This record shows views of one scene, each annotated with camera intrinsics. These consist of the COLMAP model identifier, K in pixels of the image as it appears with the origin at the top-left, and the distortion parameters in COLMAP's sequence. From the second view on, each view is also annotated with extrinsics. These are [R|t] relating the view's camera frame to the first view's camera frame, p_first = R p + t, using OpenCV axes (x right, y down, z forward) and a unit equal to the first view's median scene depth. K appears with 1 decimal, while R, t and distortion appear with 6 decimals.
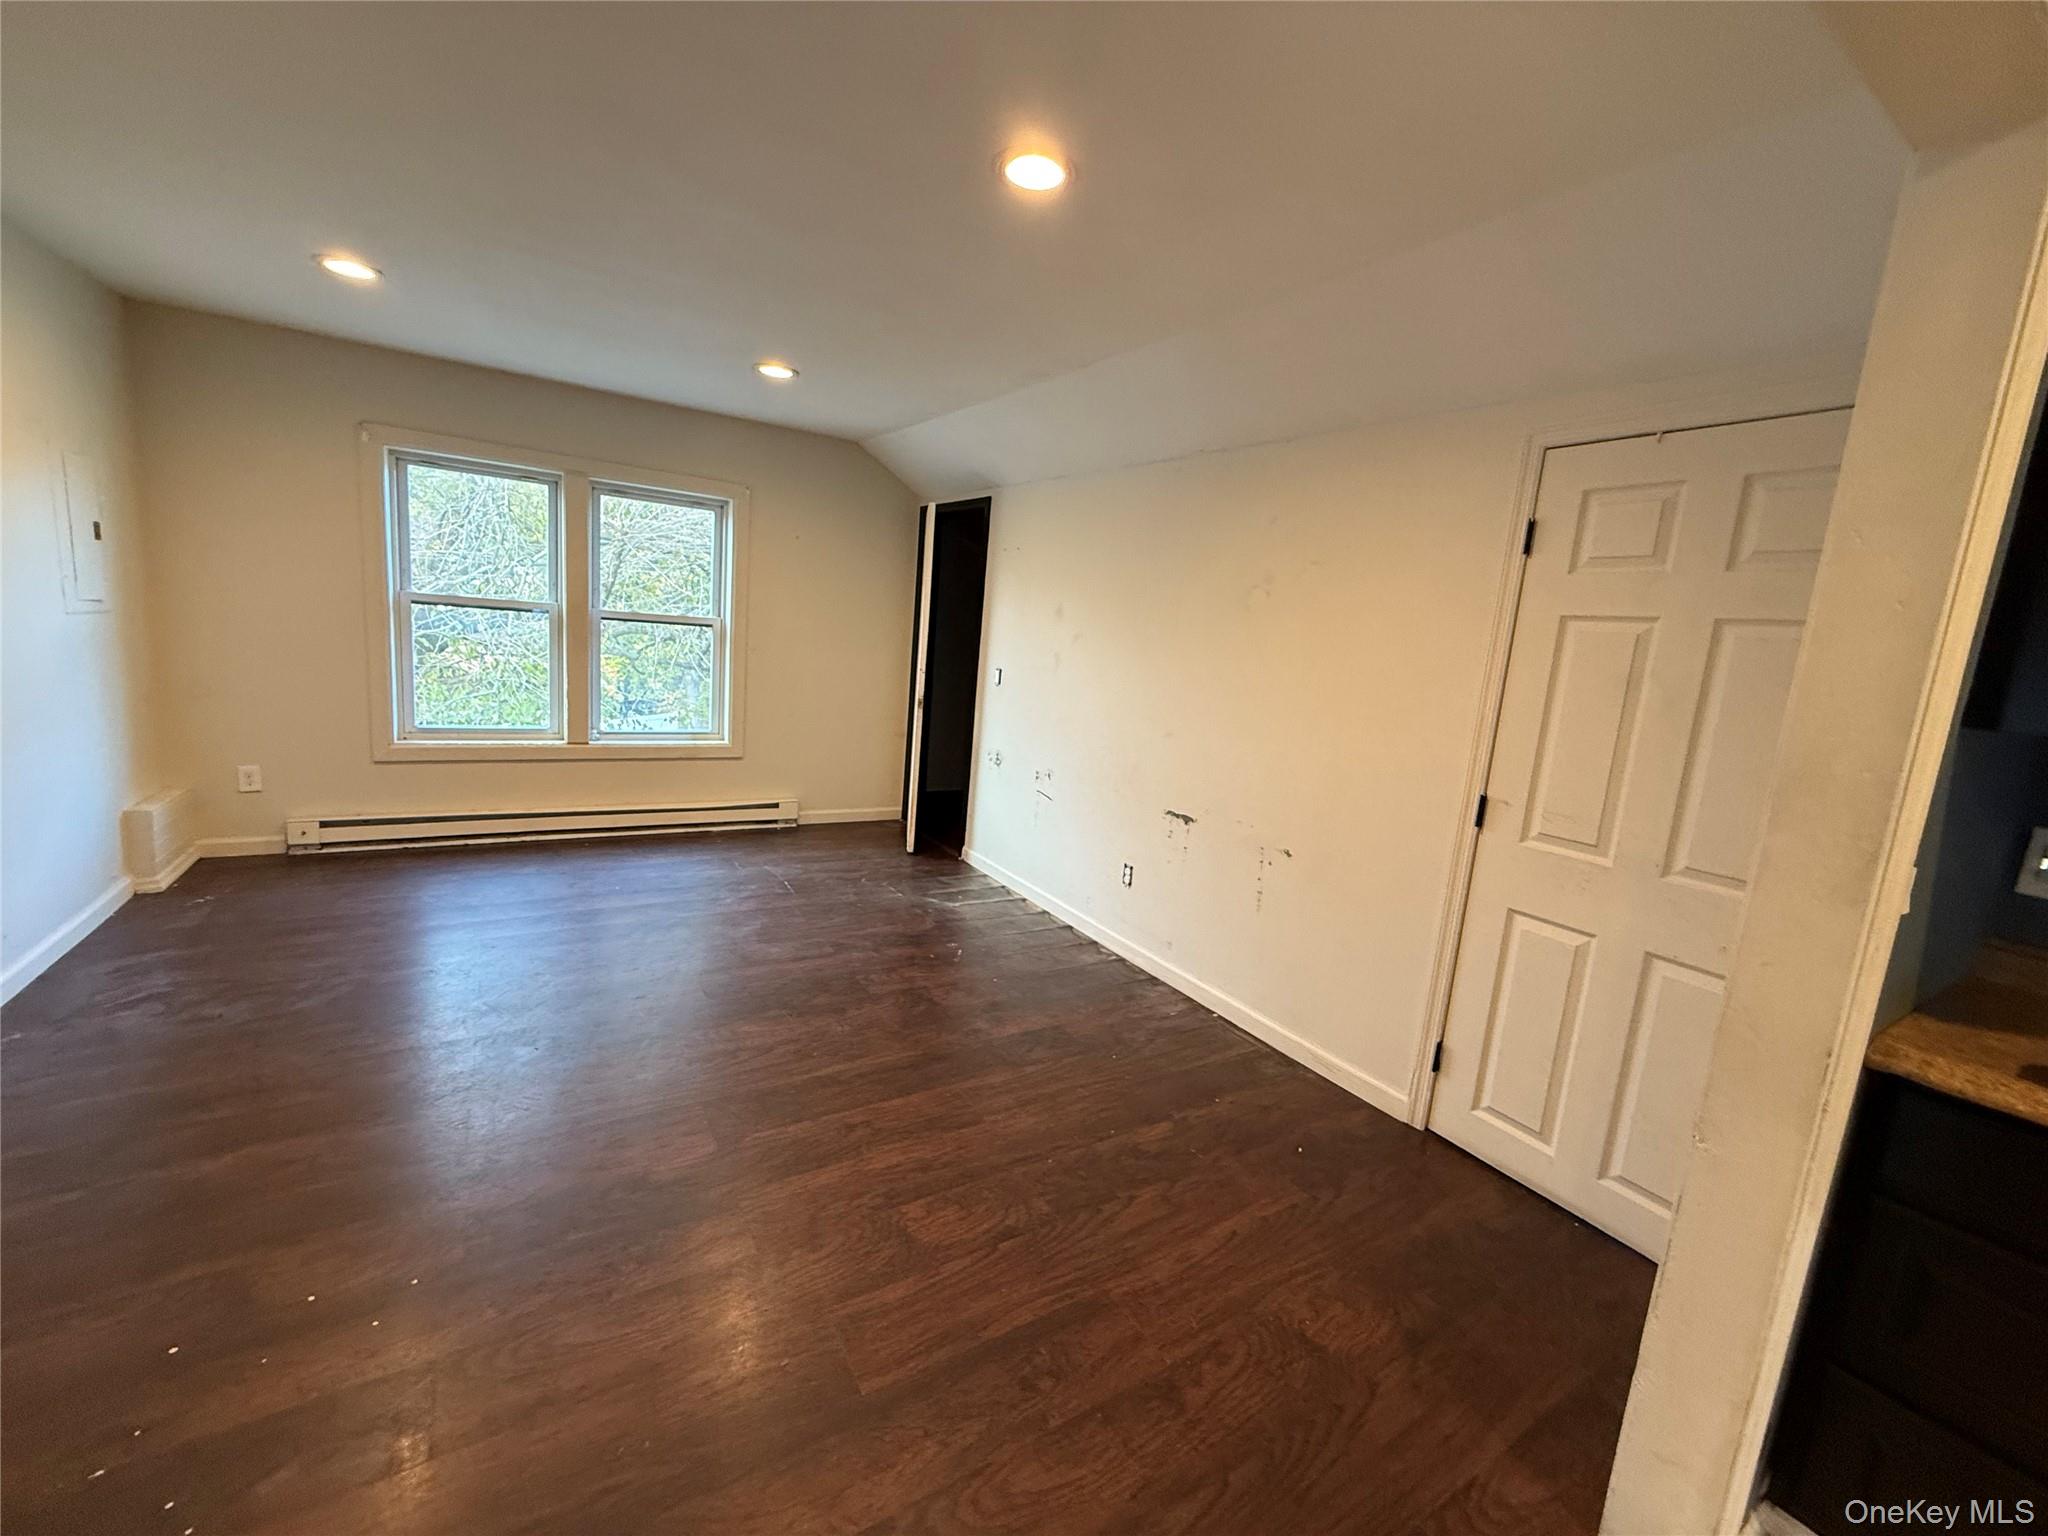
lens RADIAL K [[818.9, 0, 1019.6], [0, 818.9, 760.7], [0, 0, 1]] dist [0.001309, 0.001201]
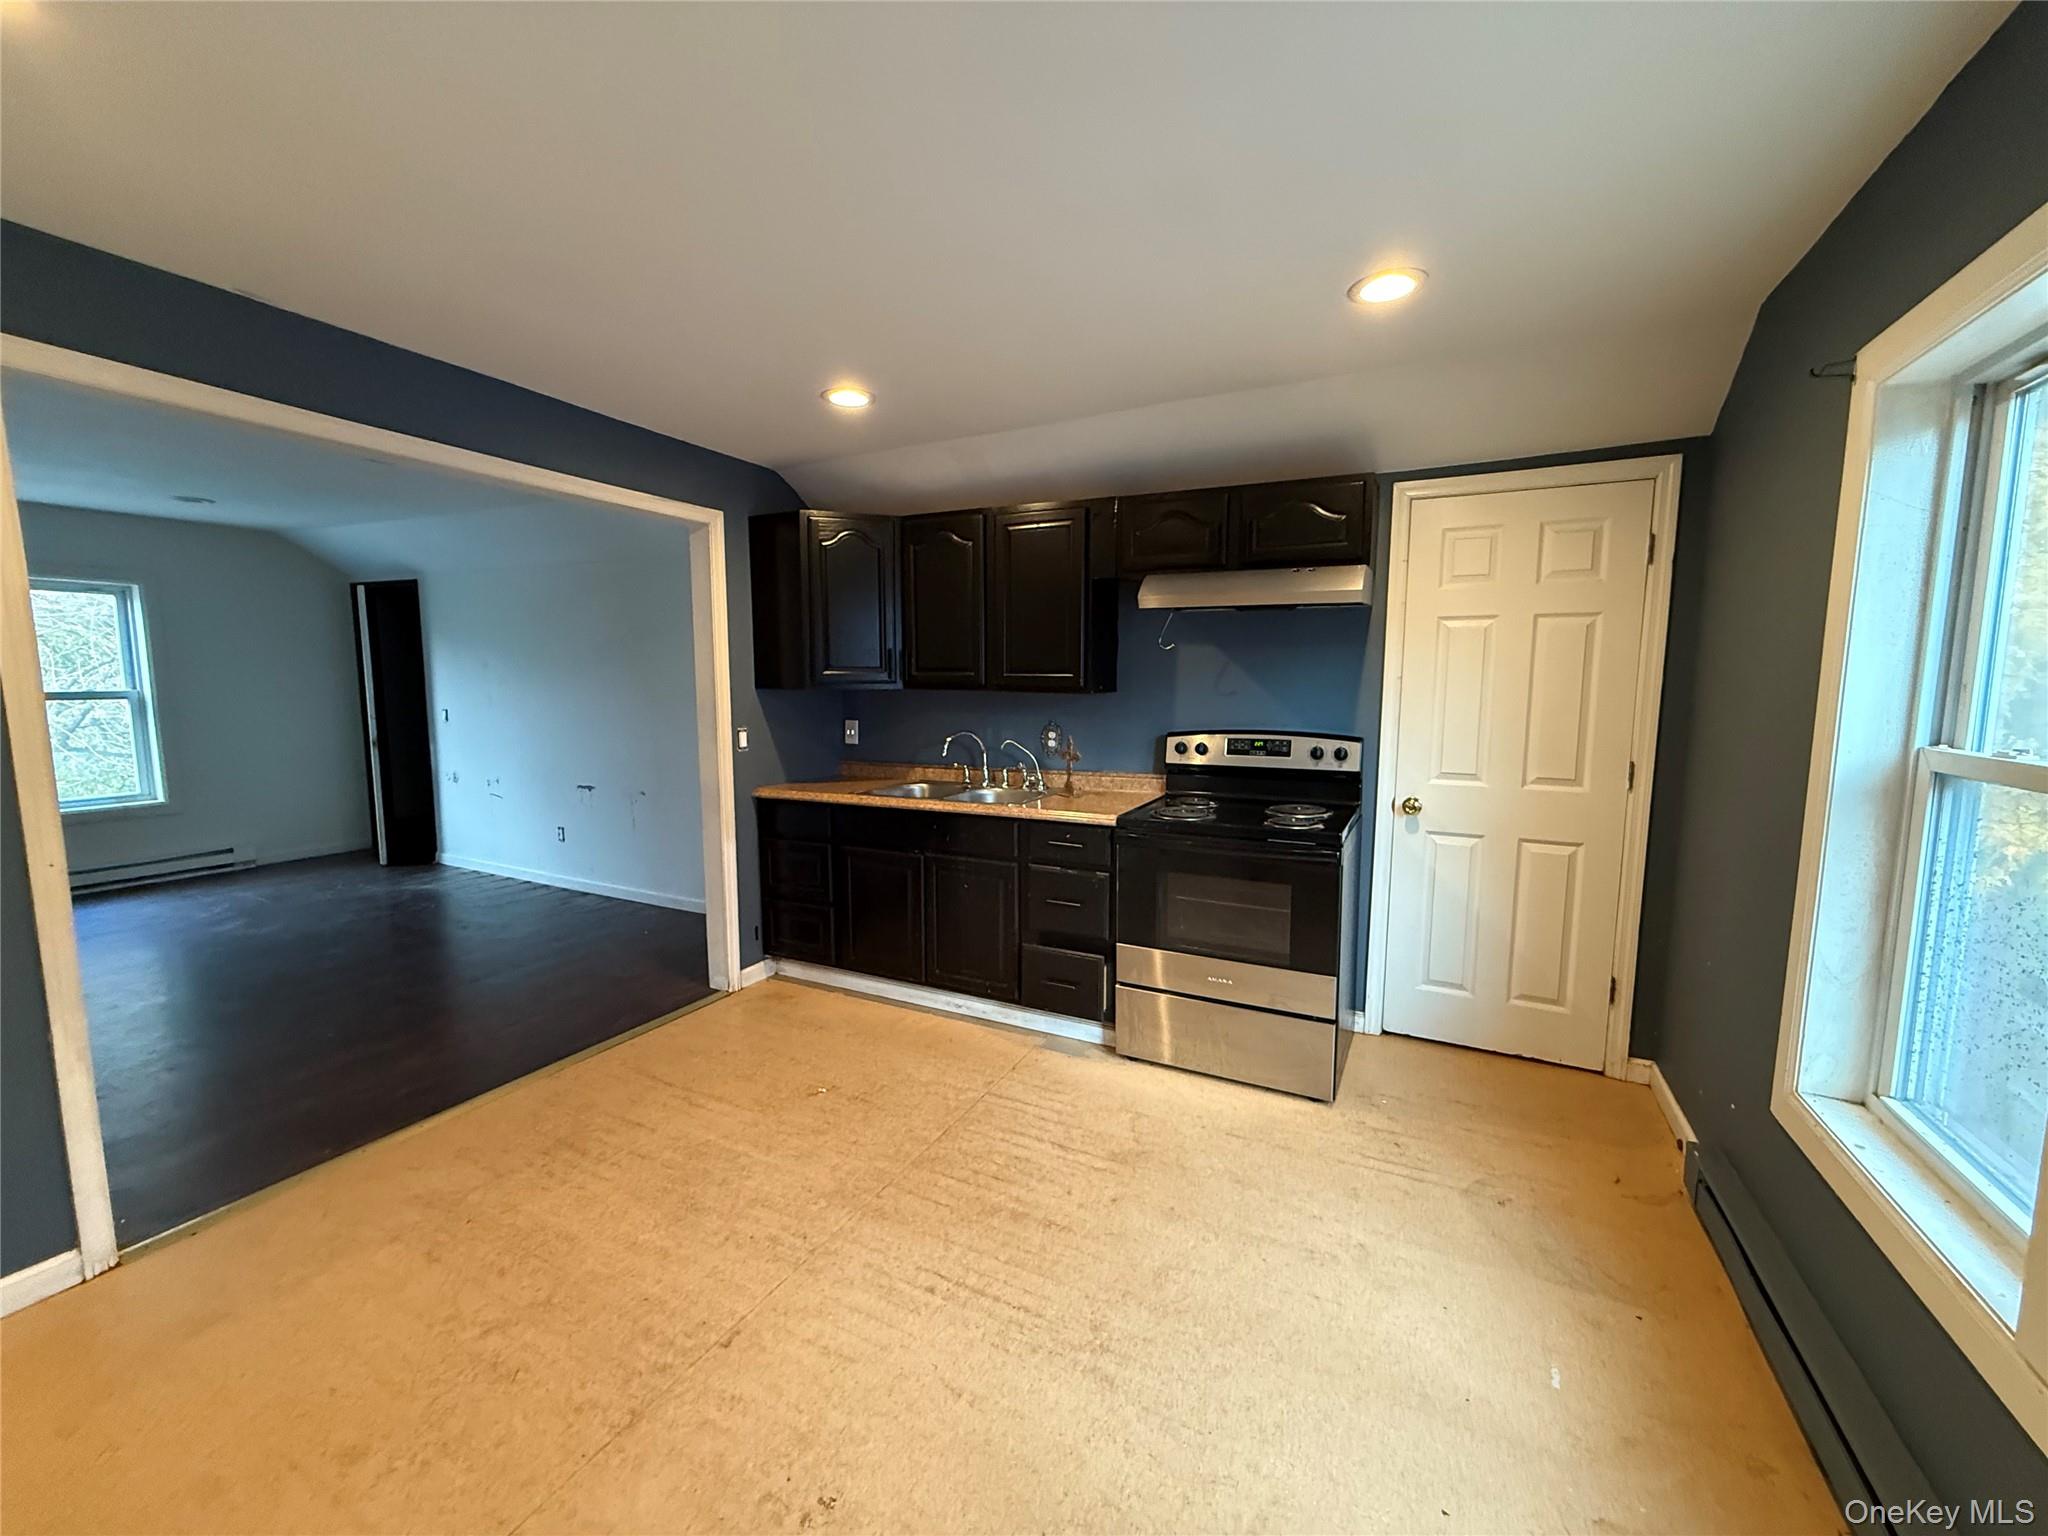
lens RADIAL K [[818.9, 0, 1023.2], [0, 818.9, 770.6], [0, 0, 1]] dist [0.001309, 0.001201]
pose [[0.855066, -0.135345, 0.500544, 0.093016], [0.146828, 0.989023, 0.016605, 0.095445], [-0.497297, 0.059295, 0.865552, -0.573538]]
